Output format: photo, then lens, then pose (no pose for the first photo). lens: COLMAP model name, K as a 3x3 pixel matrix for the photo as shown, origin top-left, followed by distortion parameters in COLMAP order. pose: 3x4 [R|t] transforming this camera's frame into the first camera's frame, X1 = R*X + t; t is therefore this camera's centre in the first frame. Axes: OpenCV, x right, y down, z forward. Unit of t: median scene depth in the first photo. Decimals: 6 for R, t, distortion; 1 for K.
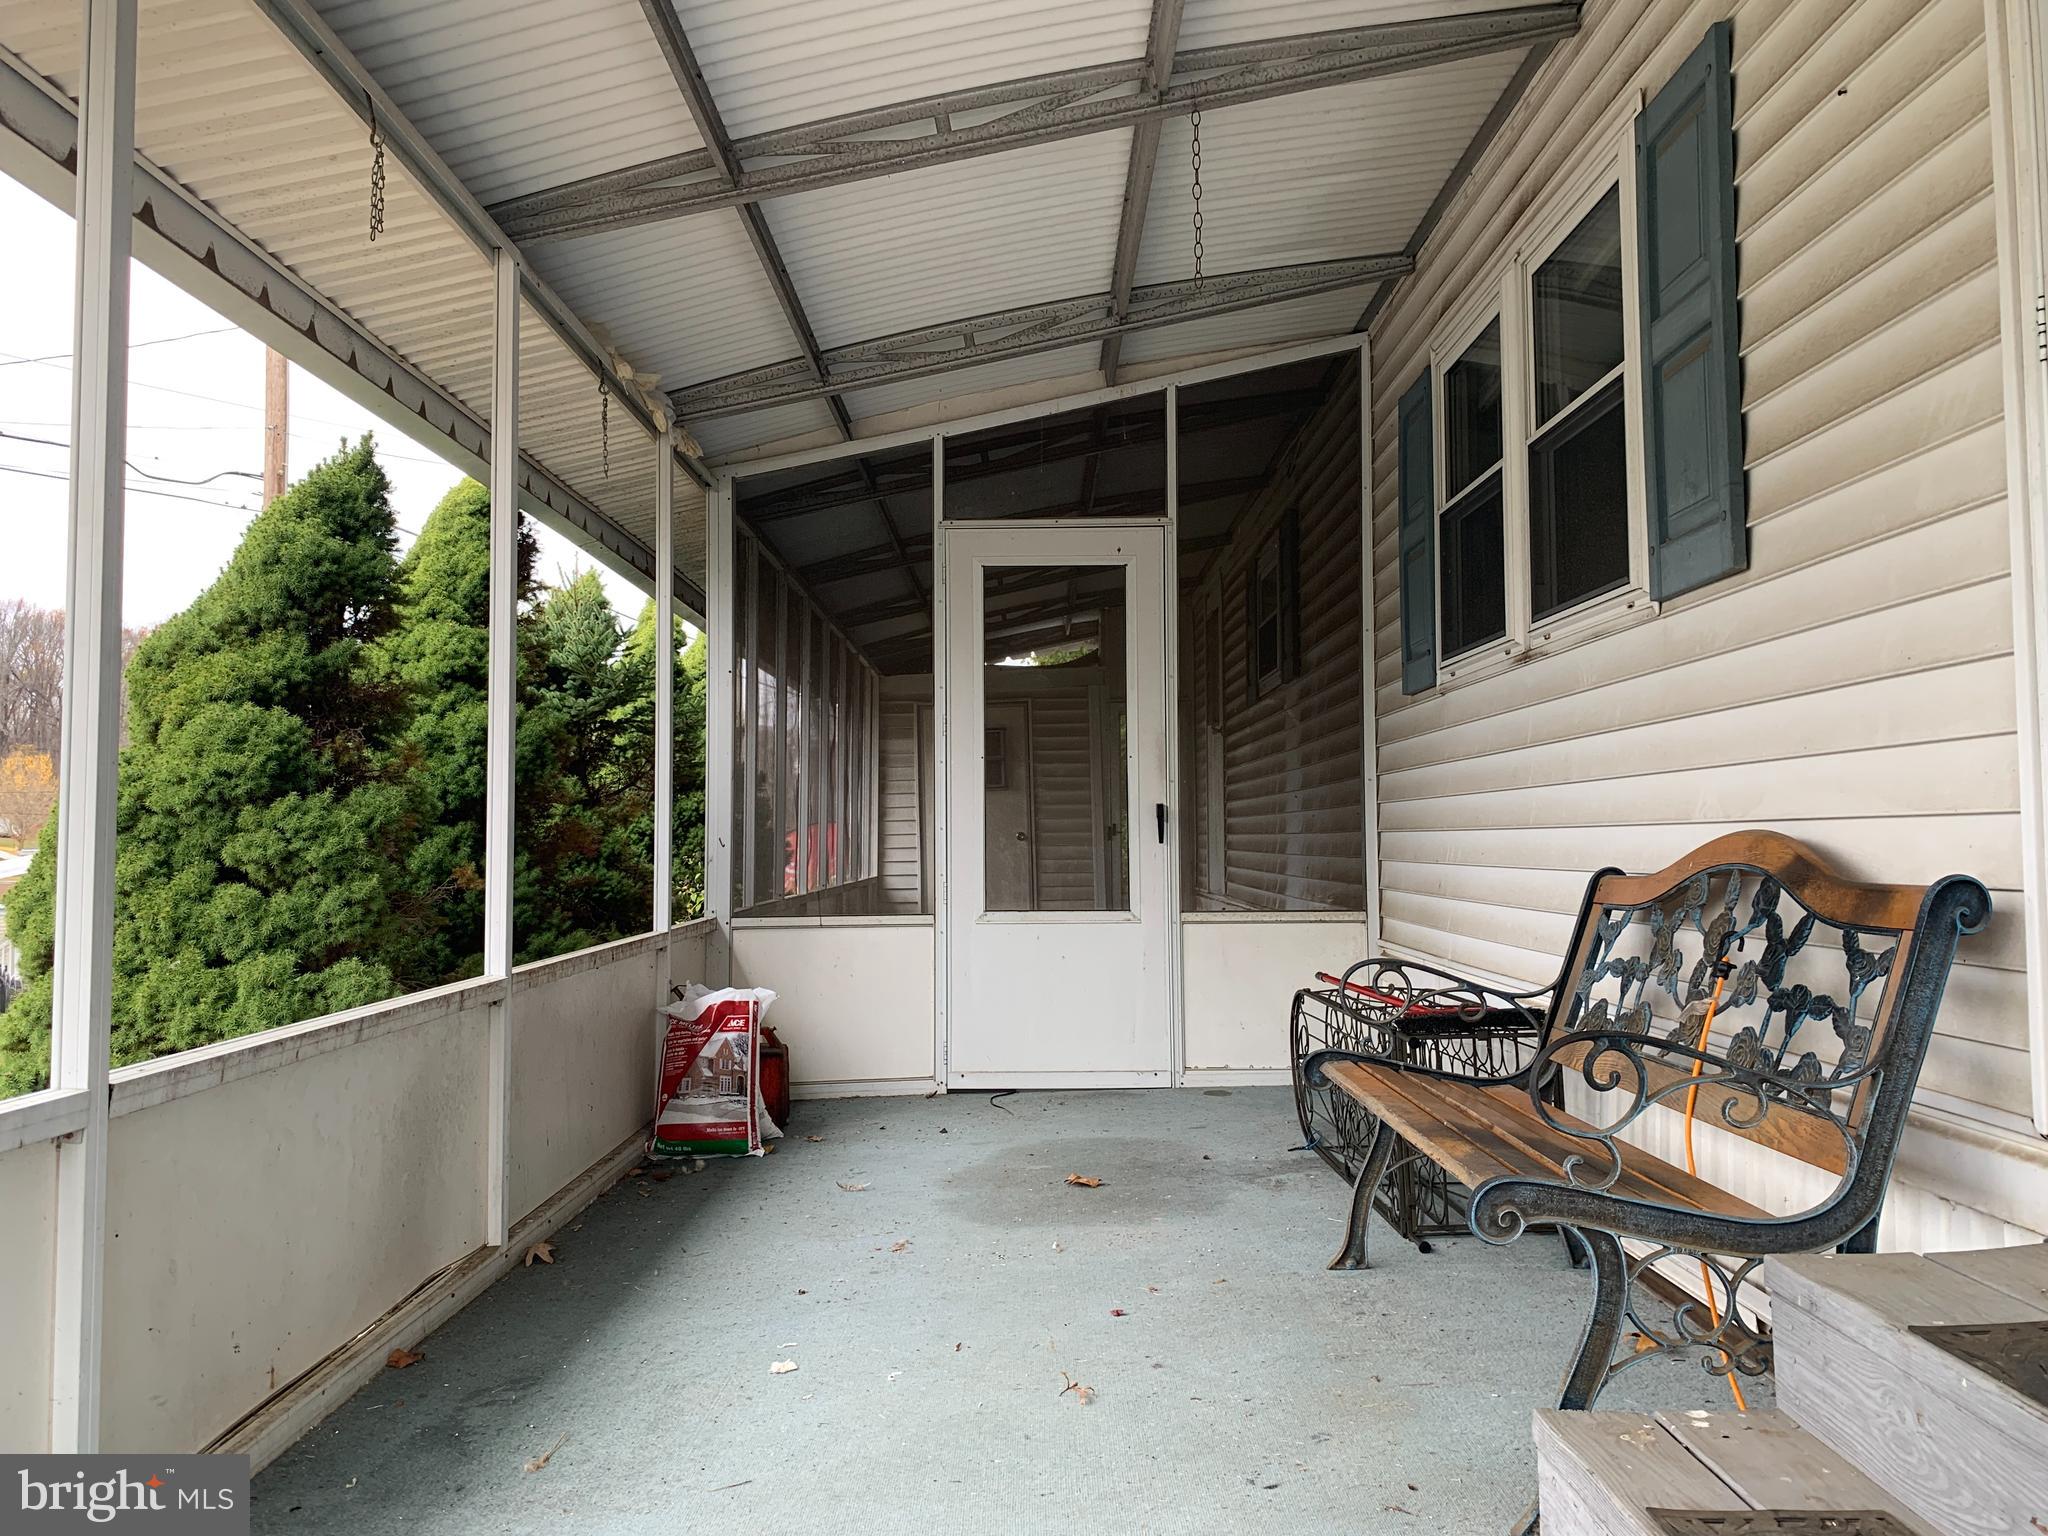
lens RADIAL K [[1581.5, 0, 1018.8], [0, 1581.5, 767.6], [0, 0, 1]] dist [0.035027, -0.049247]
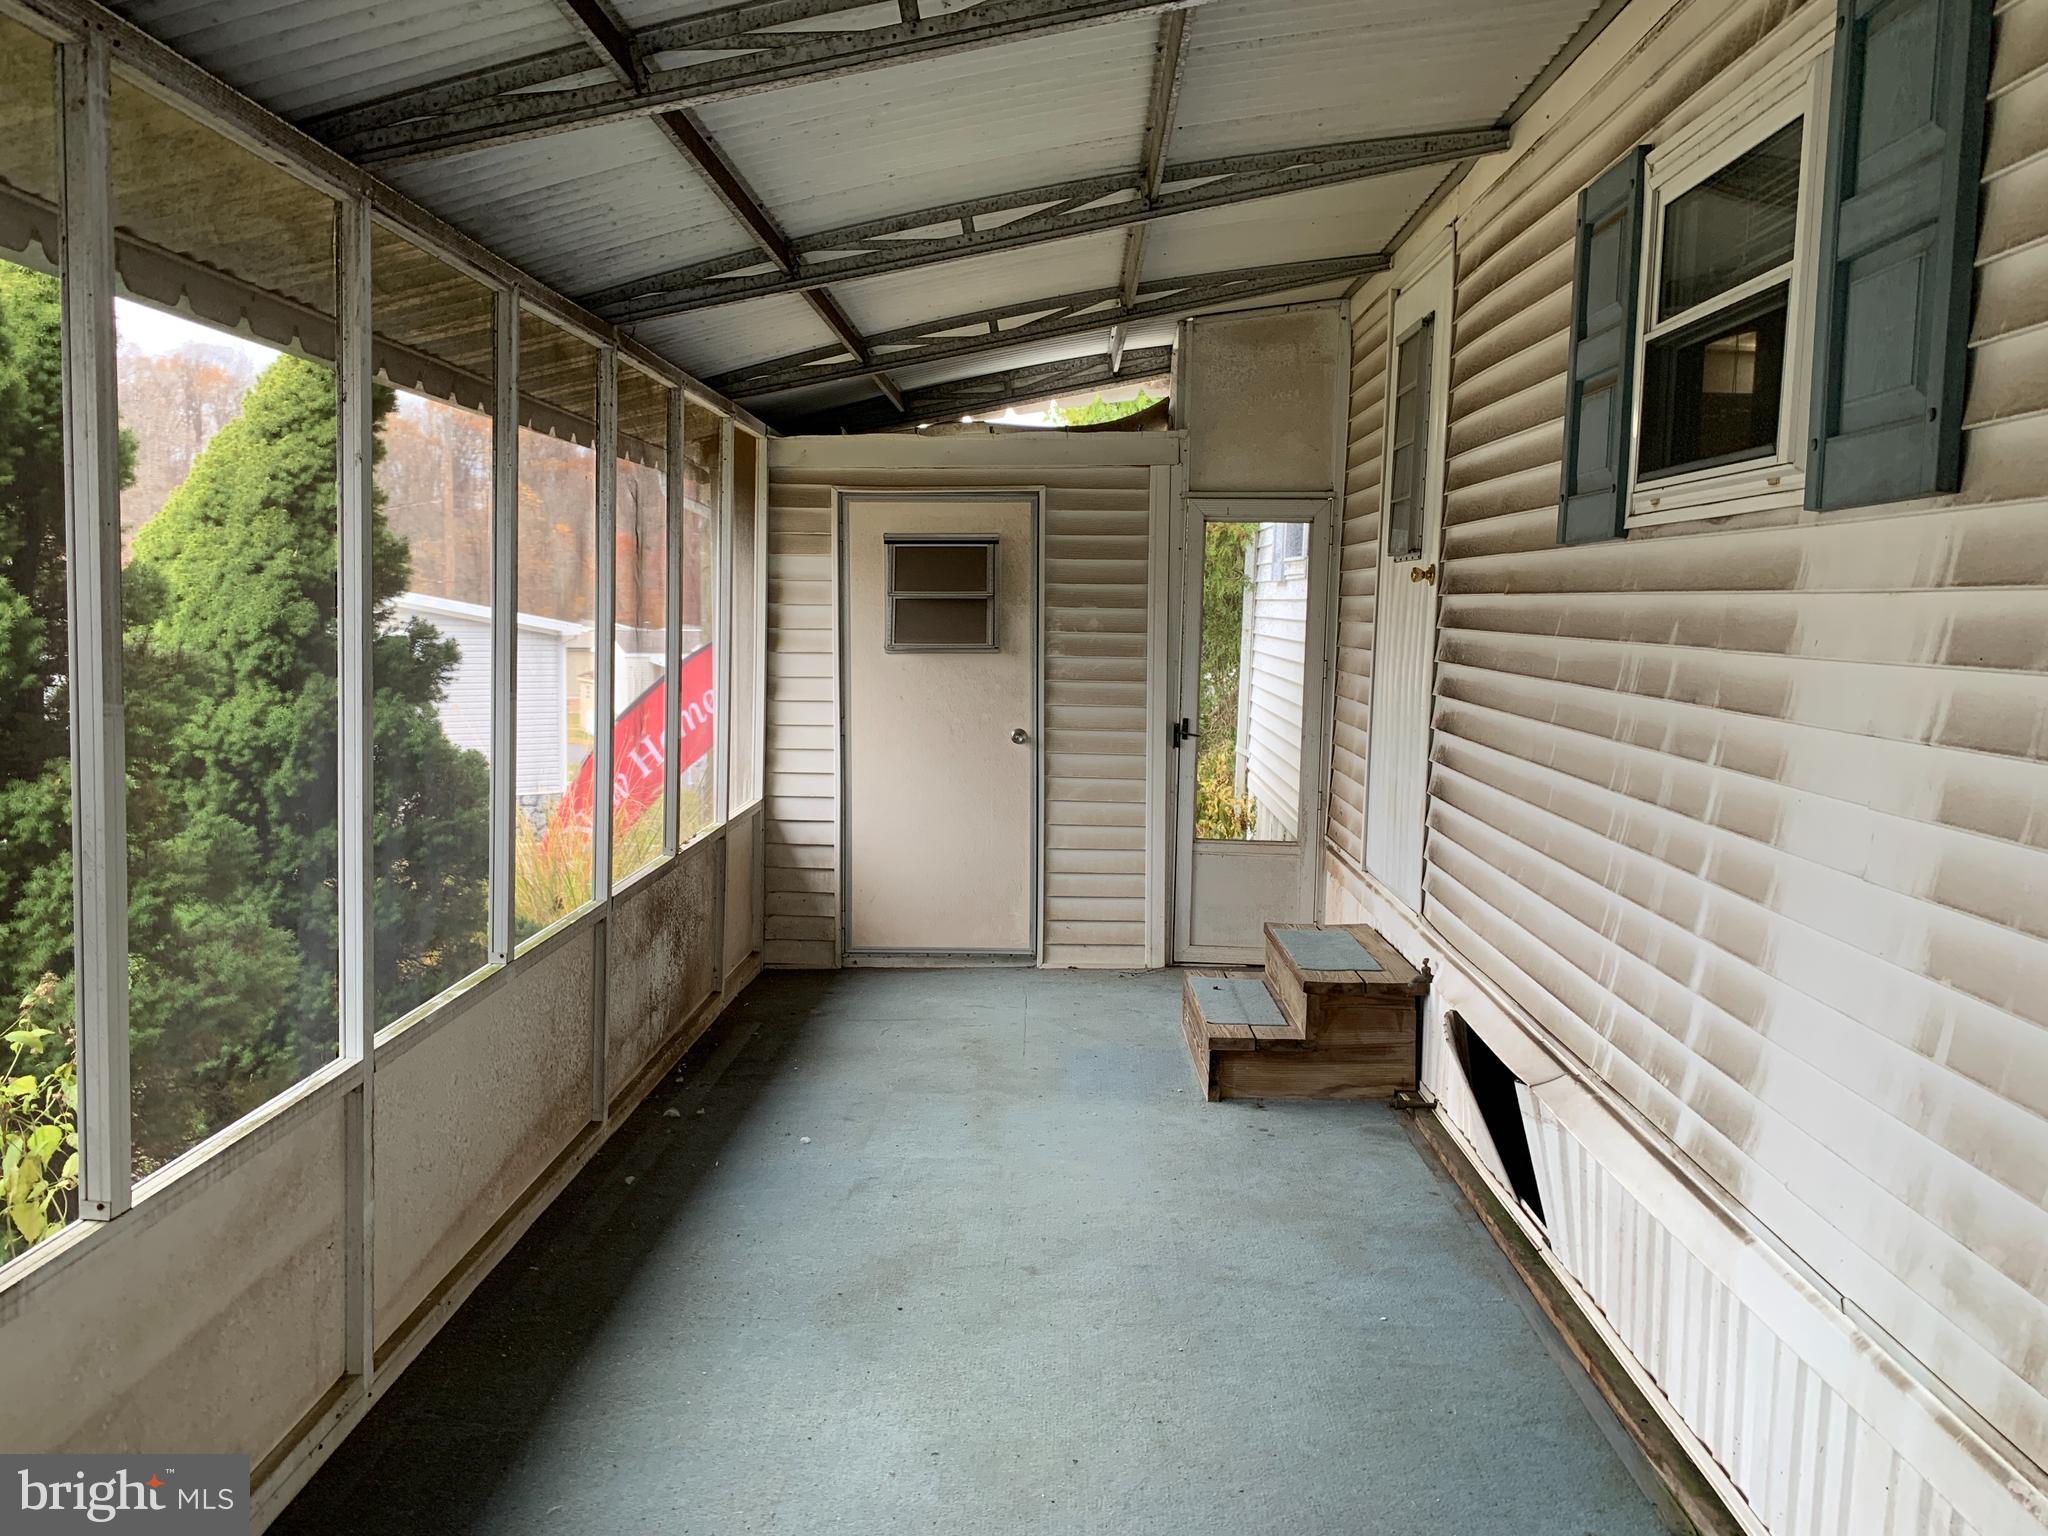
lens RADIAL K [[1581.5, 0, 1033.6], [0, 1581.5, 770.0], [0, 0, 1]] dist [0.035027, -0.049247]
pose [[0.999379, 0.033722, -0.010181, 0.012818], [-0.031830, 0.988316, 0.149060, -0.028313], [0.015088, -0.148643, 0.988776, 0.444170]]
